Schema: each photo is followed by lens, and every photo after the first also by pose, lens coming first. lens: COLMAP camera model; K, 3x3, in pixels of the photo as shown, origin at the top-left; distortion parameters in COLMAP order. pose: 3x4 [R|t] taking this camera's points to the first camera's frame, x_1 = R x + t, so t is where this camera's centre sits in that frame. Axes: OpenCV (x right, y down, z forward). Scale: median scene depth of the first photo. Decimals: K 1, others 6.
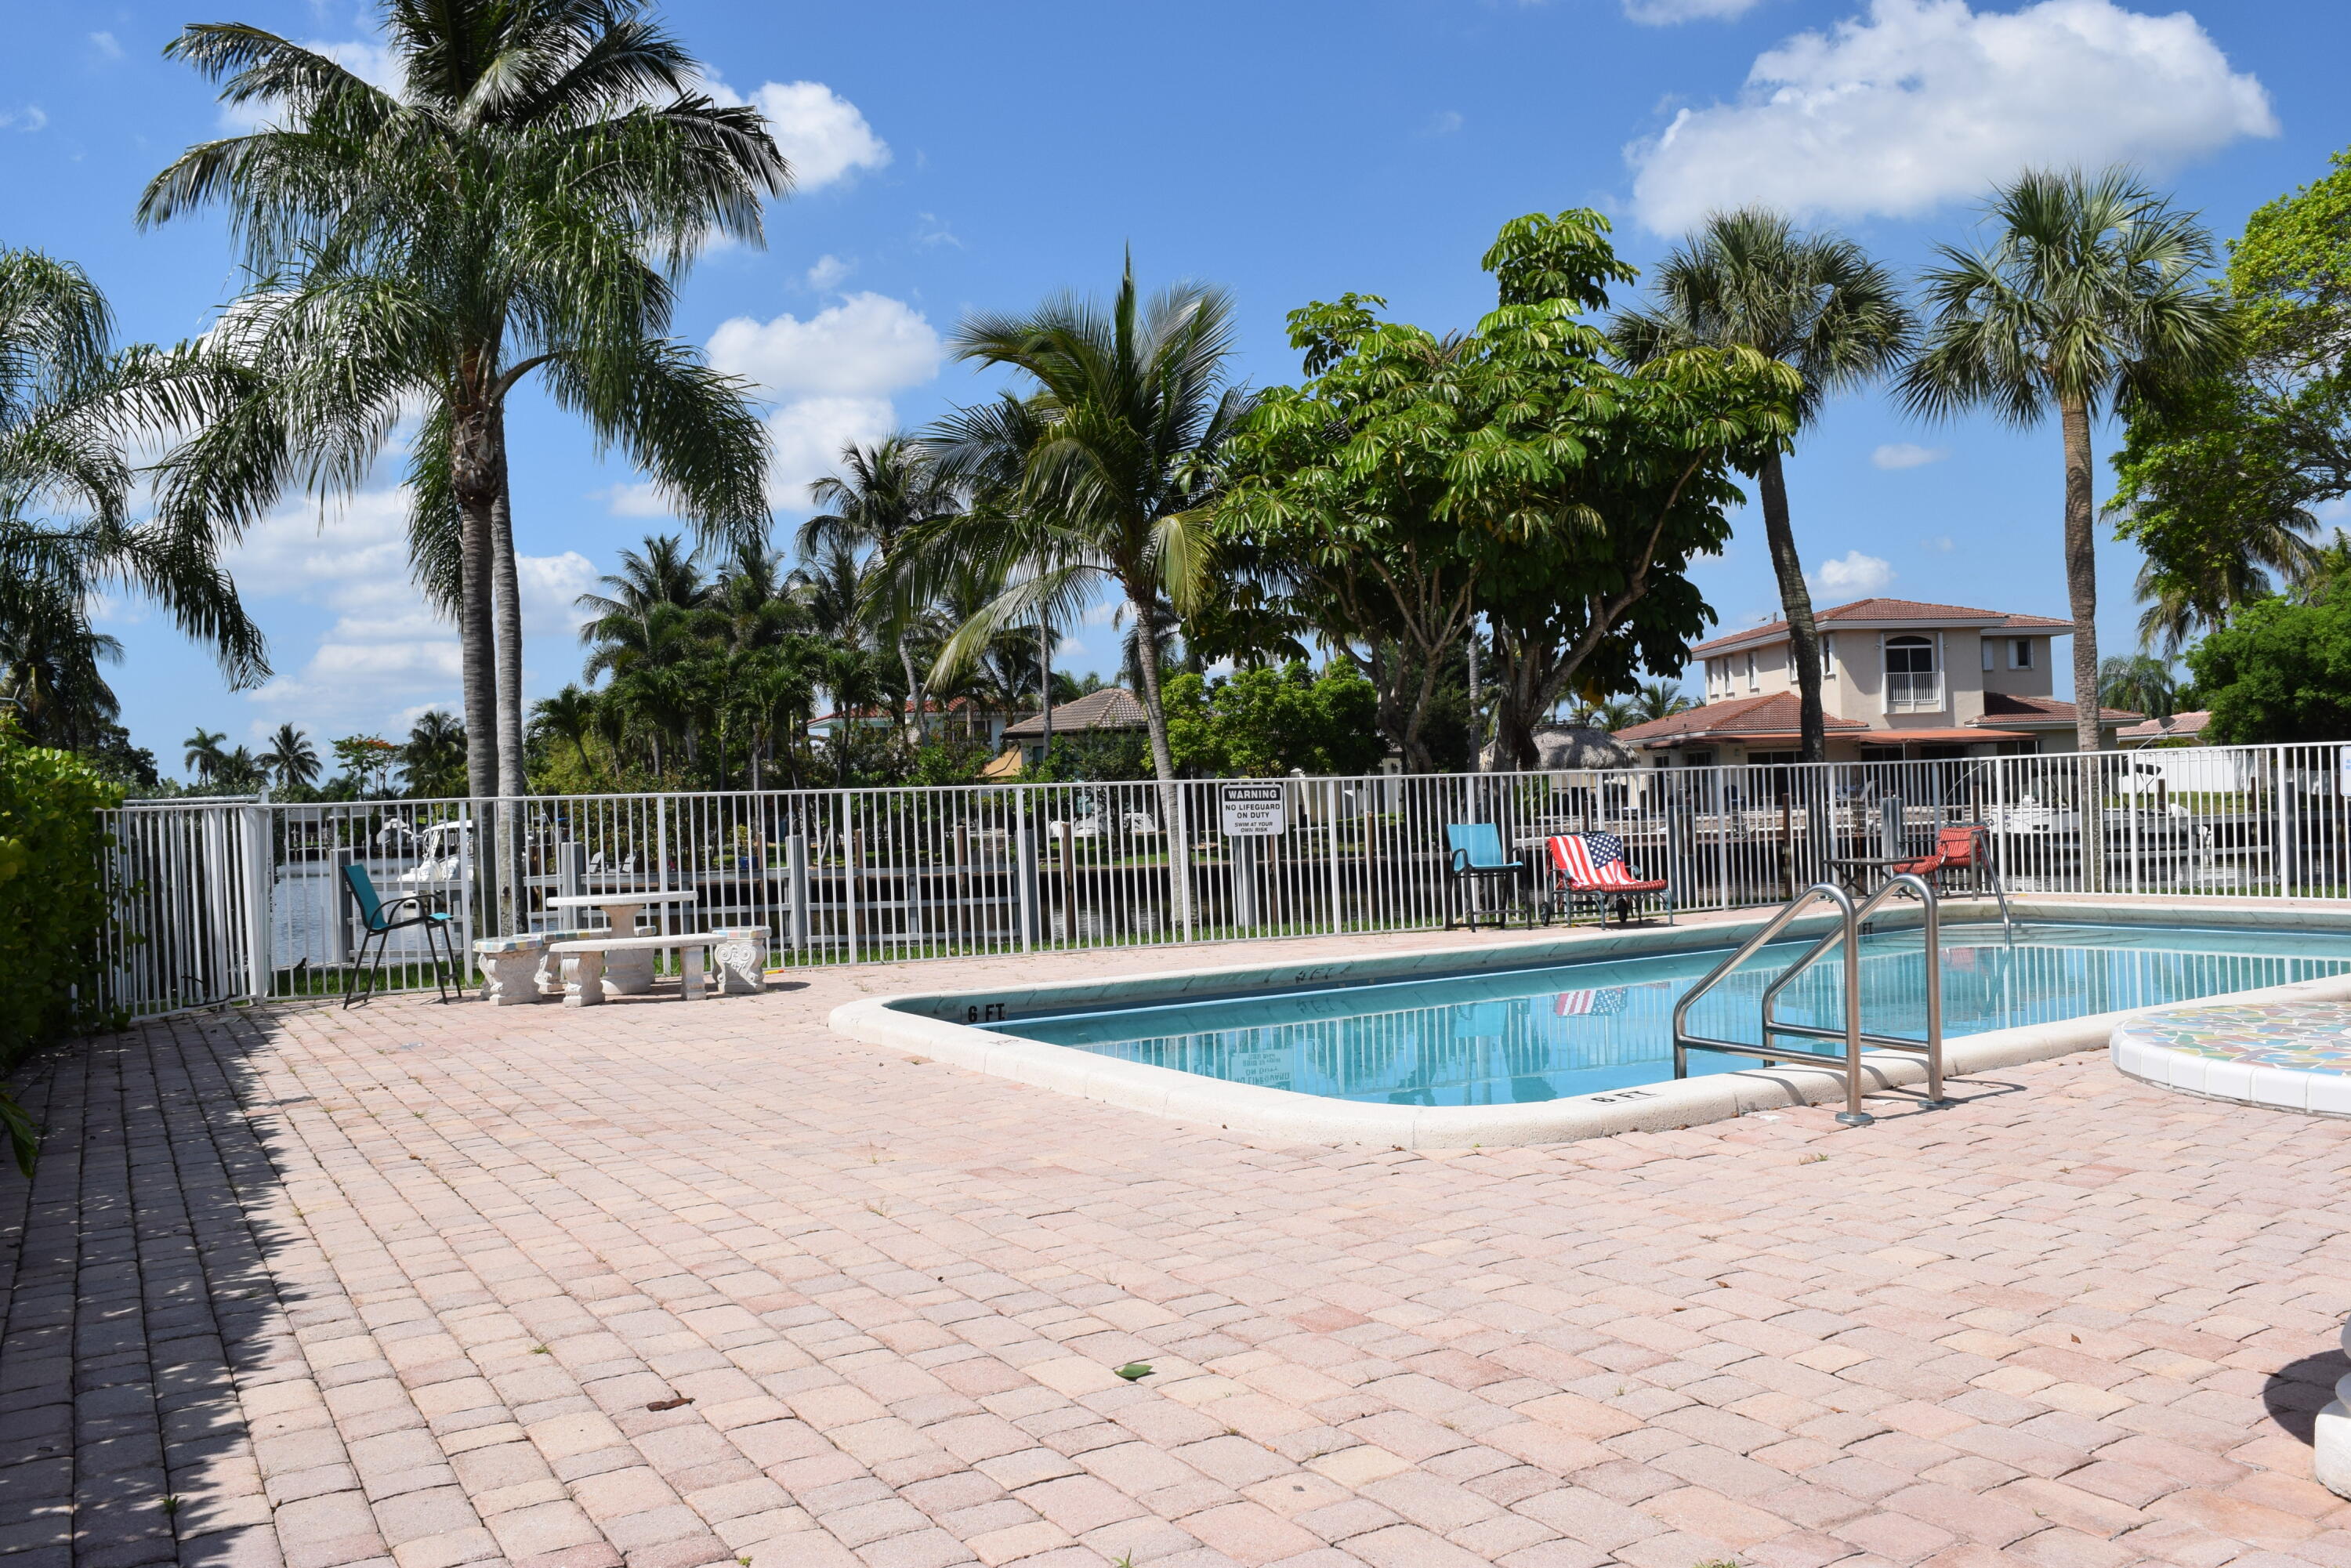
lens RADIAL K [[1842.6, 0, 1171.4], [0, 1842.6, 785.7], [0, 0, 1]] dist [-0.092313, 0.012429]
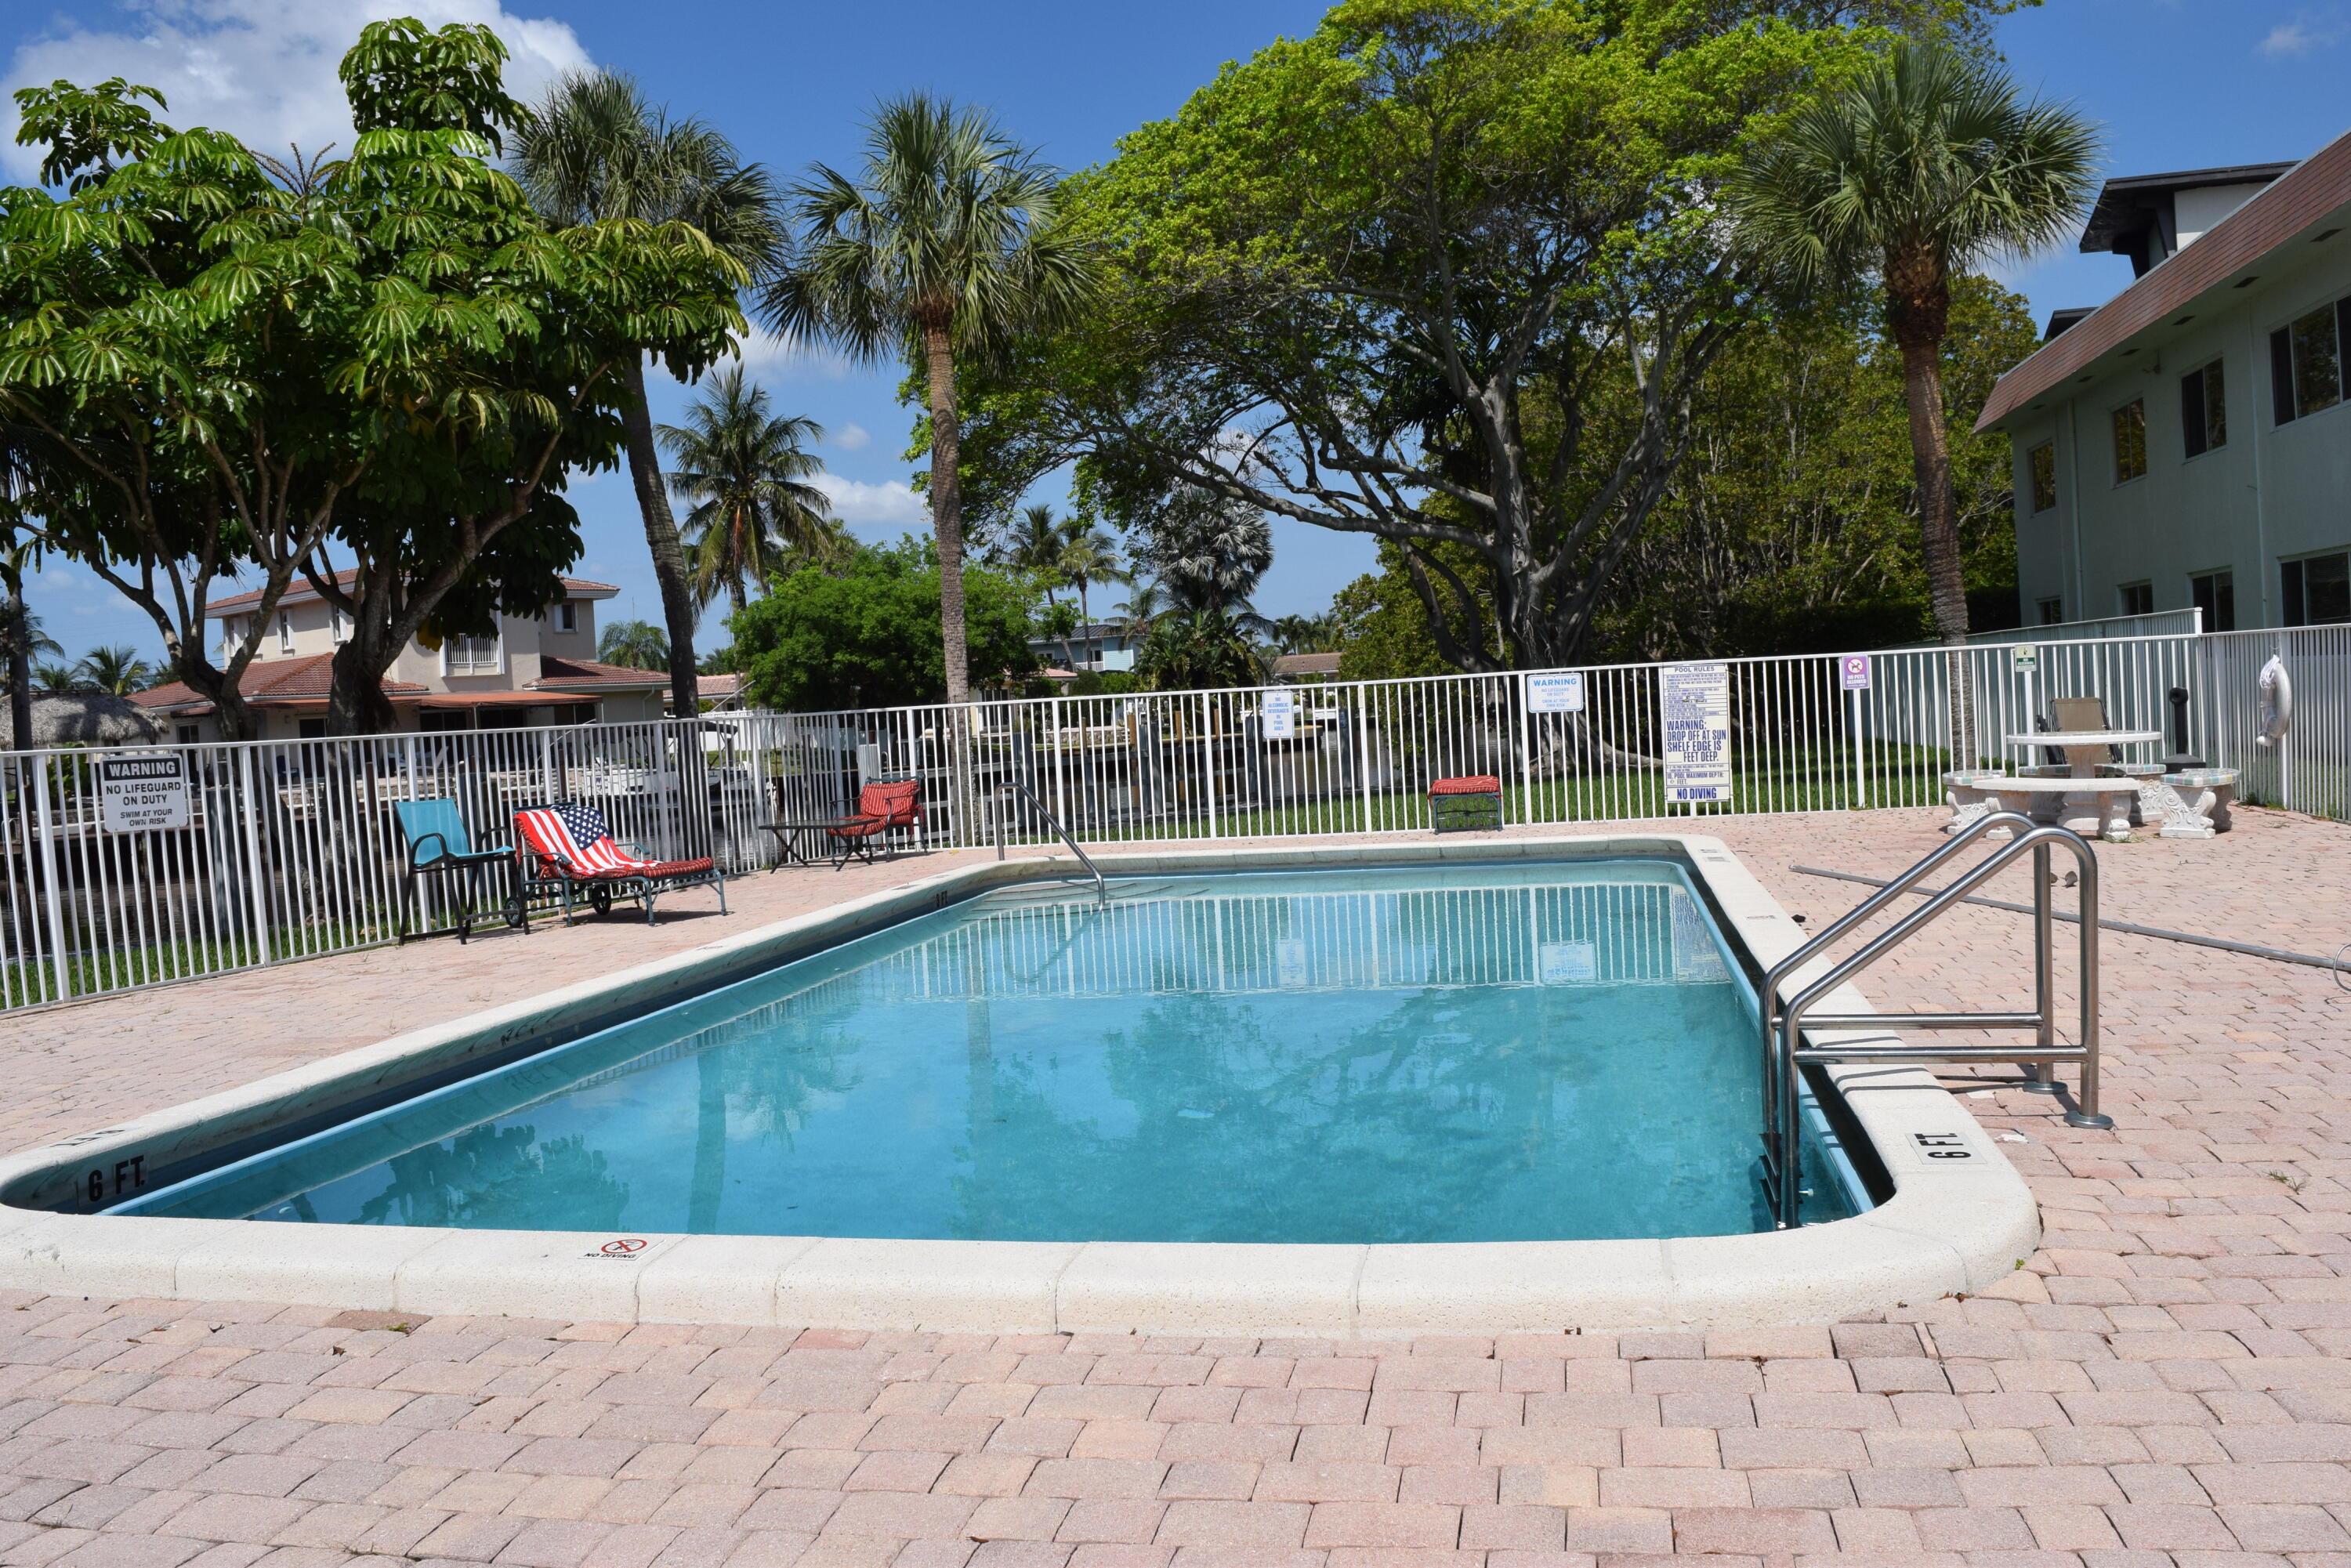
lens RADIAL K [[1842.6, 0, 1173.7], [0, 1842.6, 764.8], [0, 0, 1]] dist [-0.092313, 0.012429]
pose [[0.679071, -0.030479, 0.733439, -0.143707], [0.026556, 0.999504, 0.016947, 0.001632], [-0.733592, 0.007969, 0.679544, 0.230487]]
